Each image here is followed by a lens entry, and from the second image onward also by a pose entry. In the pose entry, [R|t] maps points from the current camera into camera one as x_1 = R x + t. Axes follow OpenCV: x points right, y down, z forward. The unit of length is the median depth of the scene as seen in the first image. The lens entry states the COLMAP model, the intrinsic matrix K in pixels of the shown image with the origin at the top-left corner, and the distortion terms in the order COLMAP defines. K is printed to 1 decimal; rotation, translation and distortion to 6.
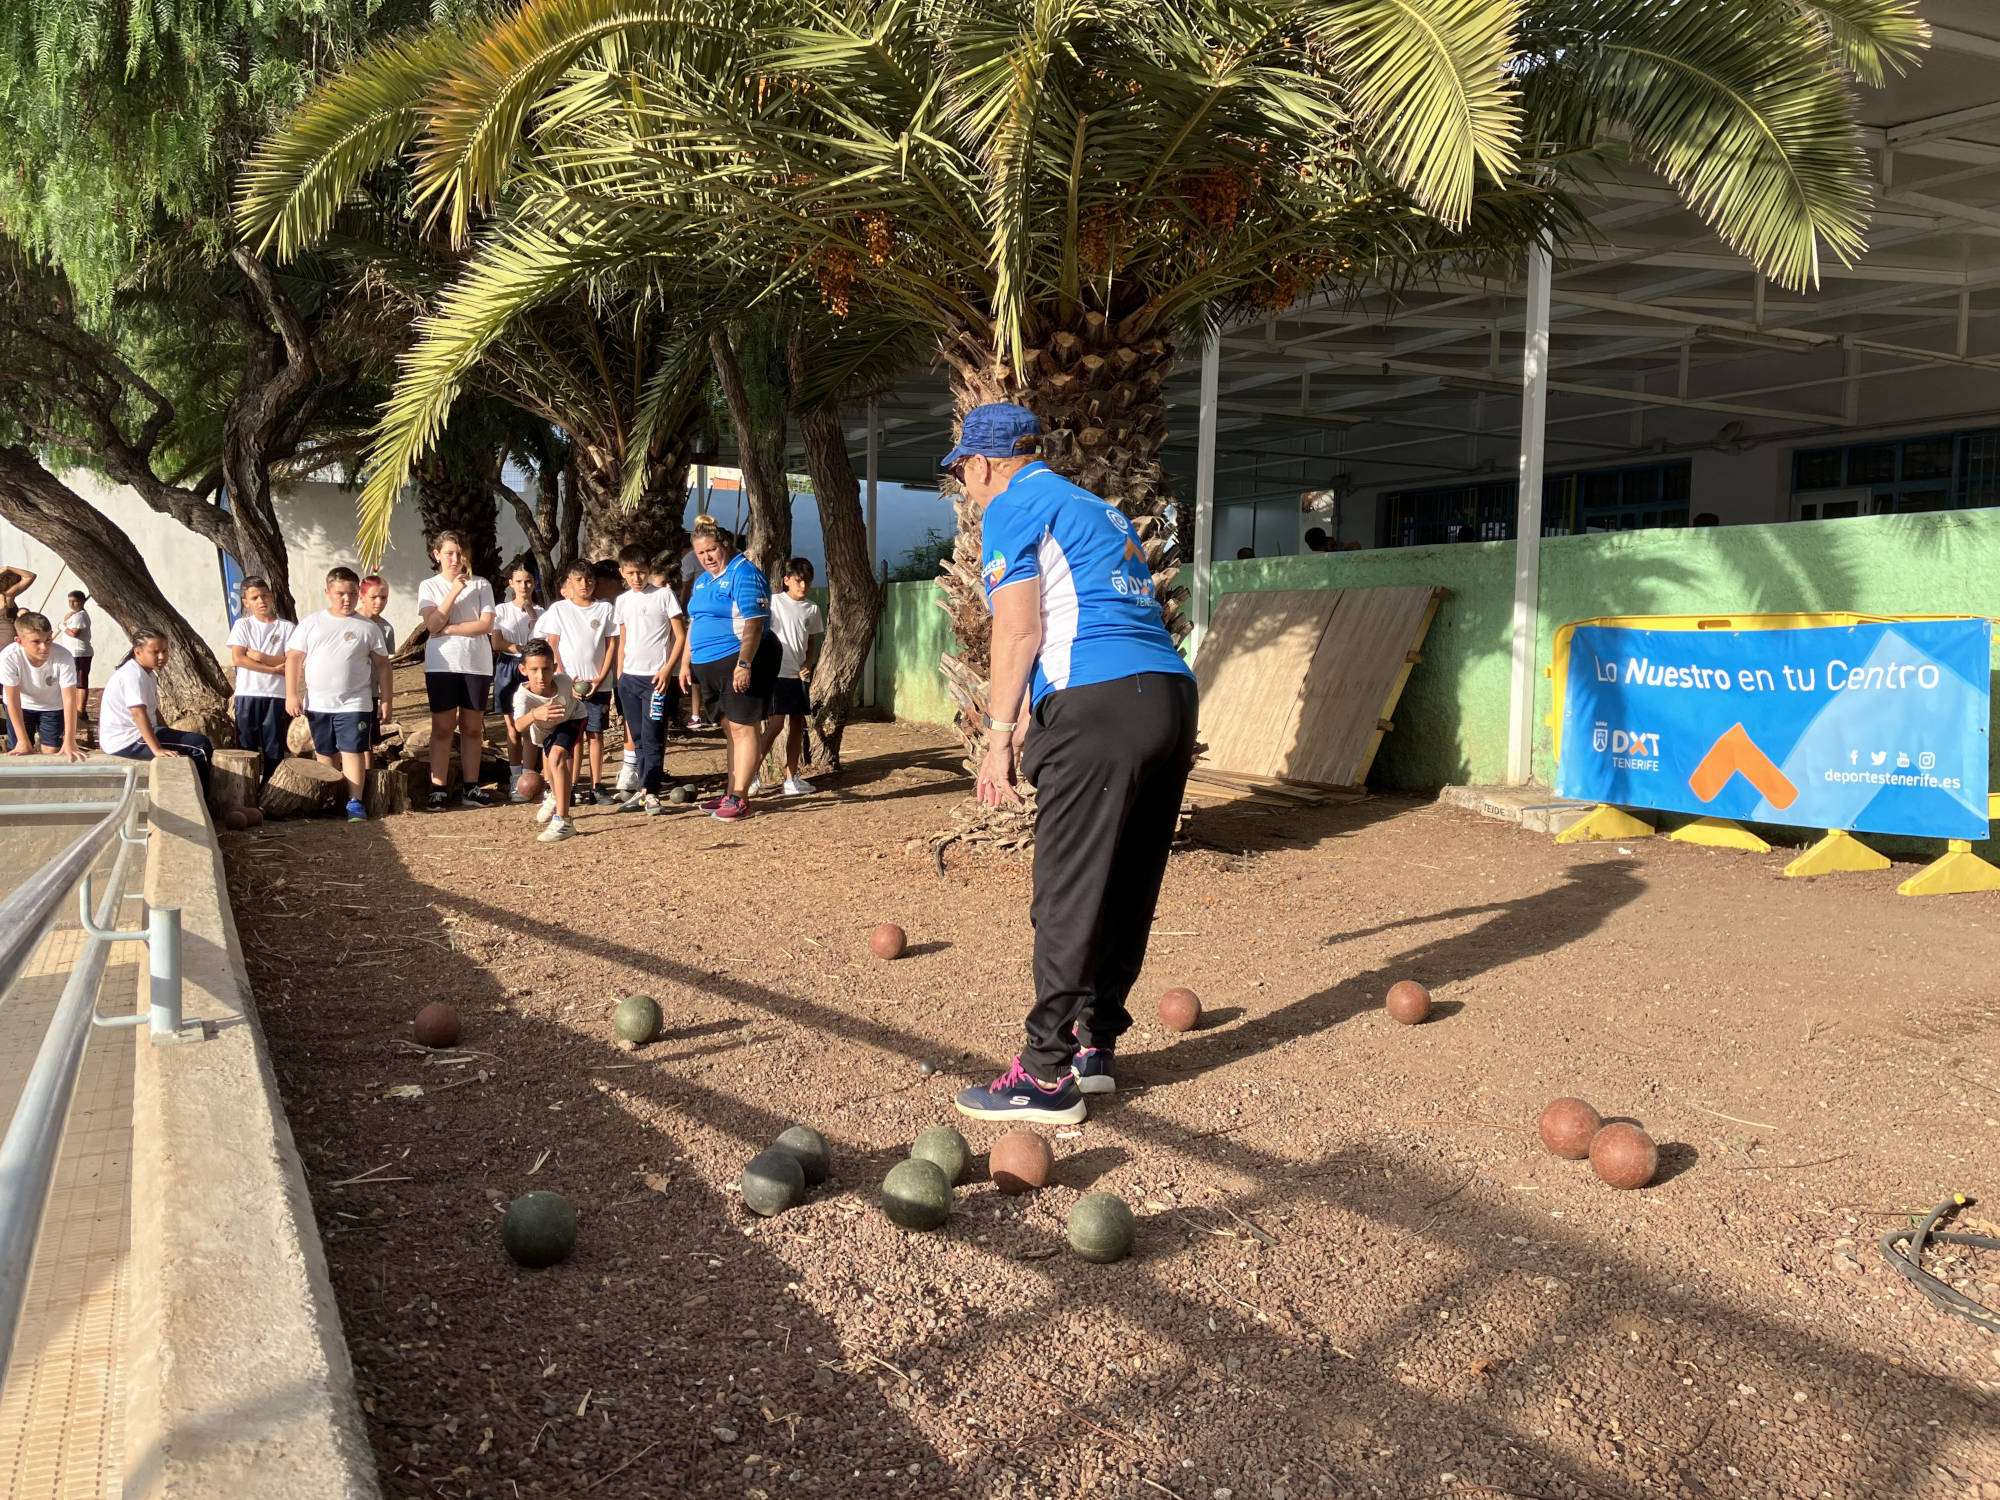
lens RADIAL K [[1628.9, 0, 1001.2], [0, 1628.9, 811.2], [0, 0, 1]] dist [0.026010, 0.000987]
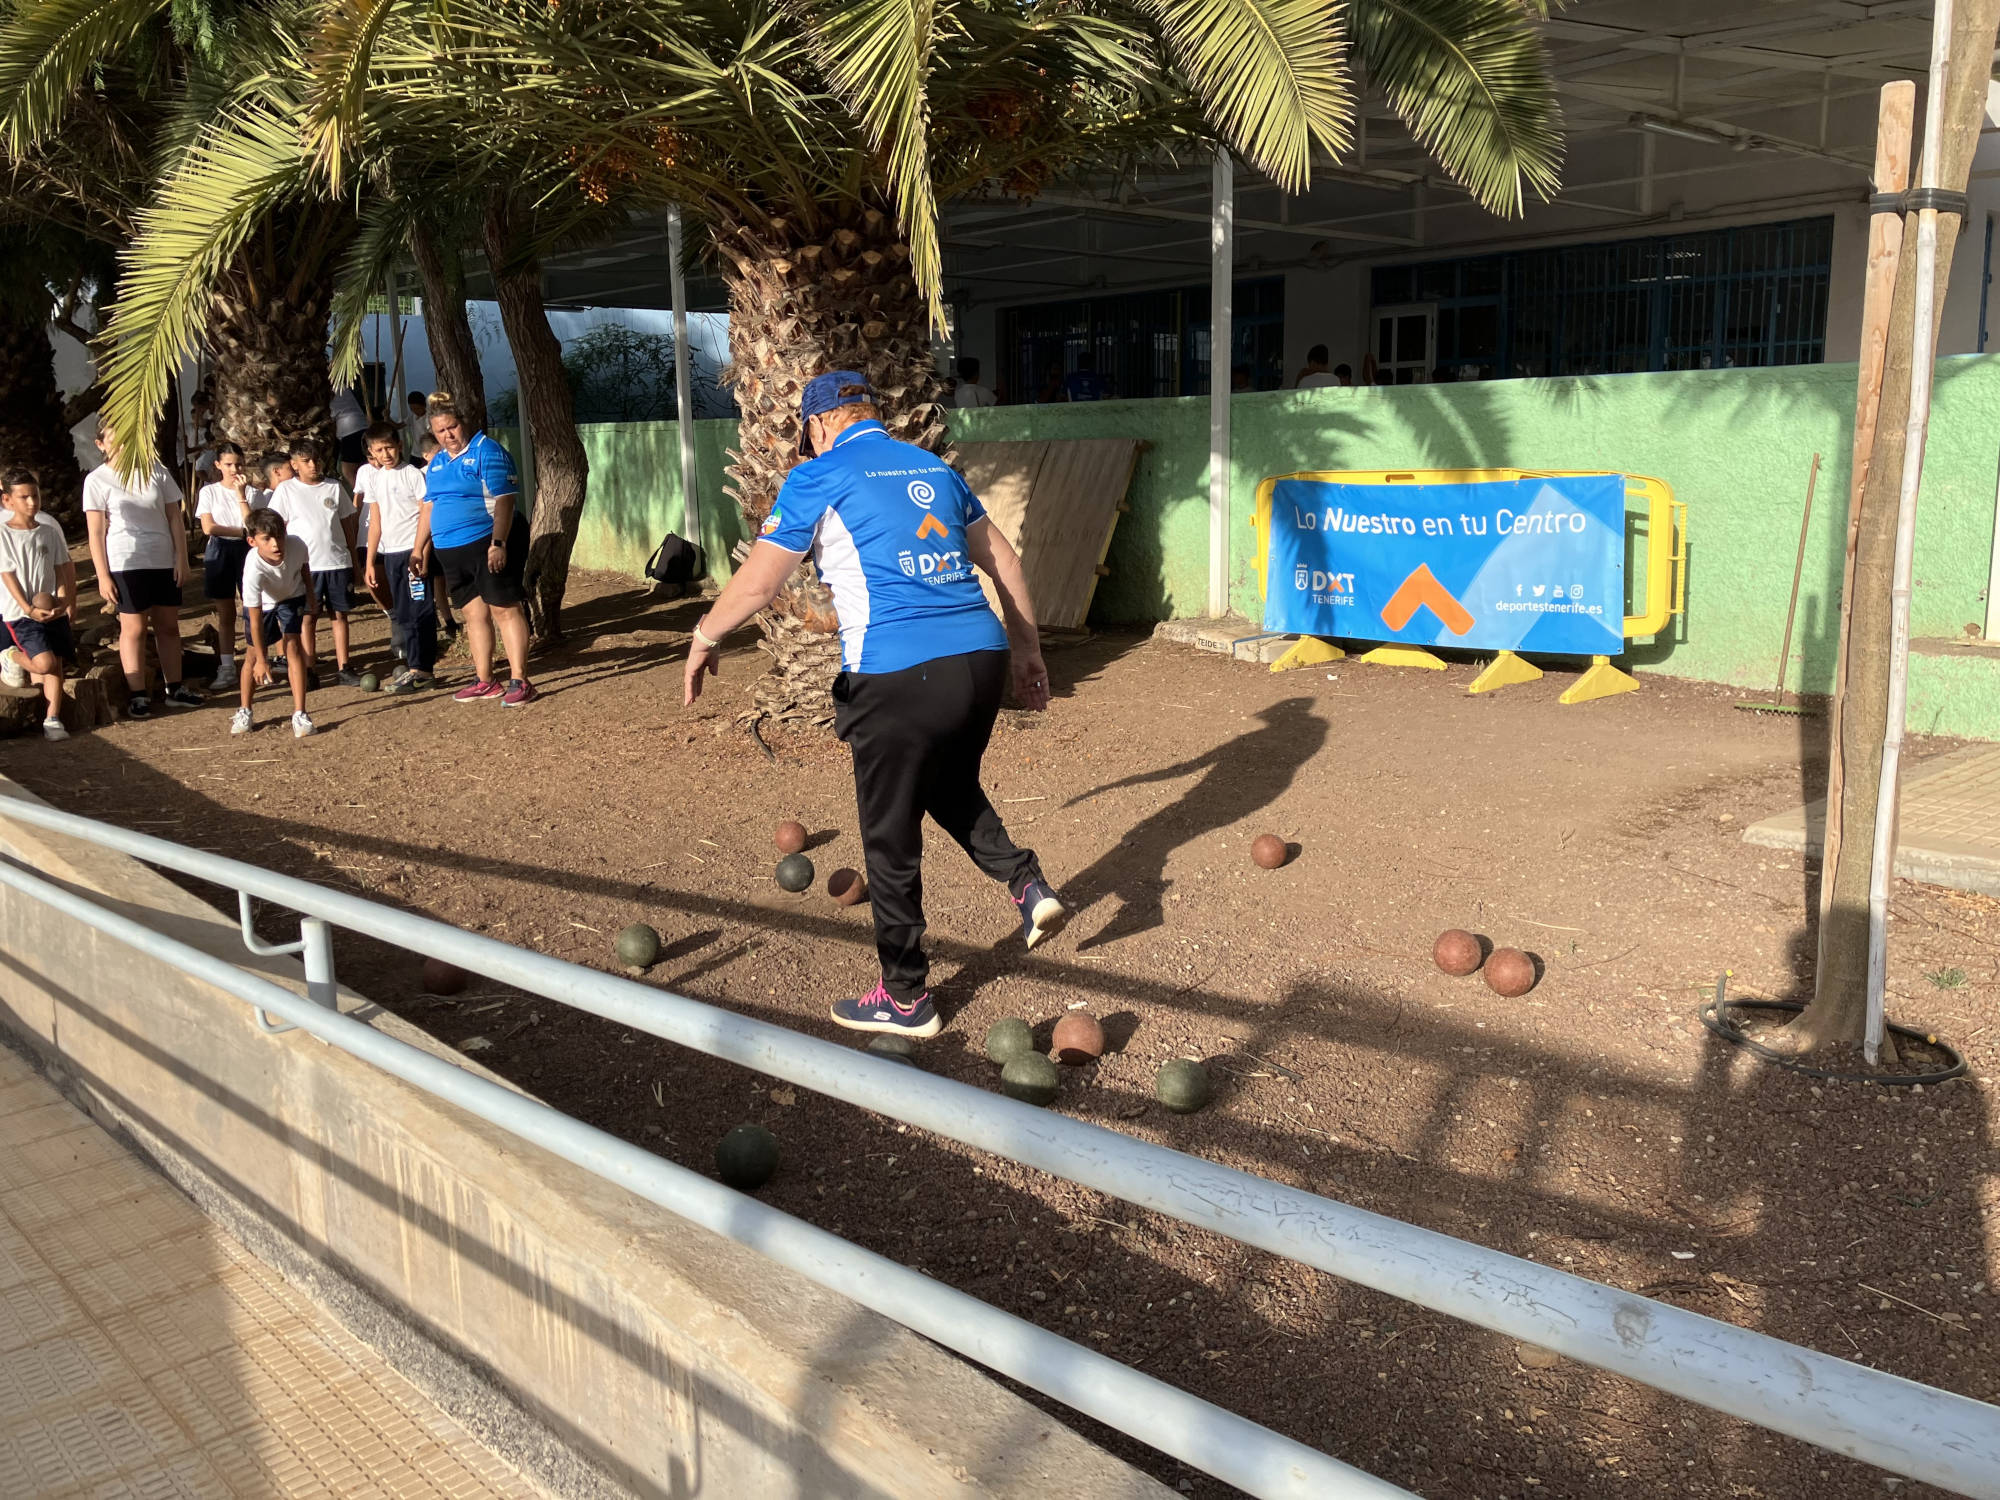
lens RADIAL K [[1681.1, 0, 985.0], [0, 1681.1, 751.6], [0, 0, 1]] dist [0.078383, -0.092215]
pose [[0.960464, -0.088673, 0.263906, -0.184291], [0.063326, 0.992657, 0.103066, -0.065828], [-0.271107, -0.082279, 0.959026, -0.085762]]
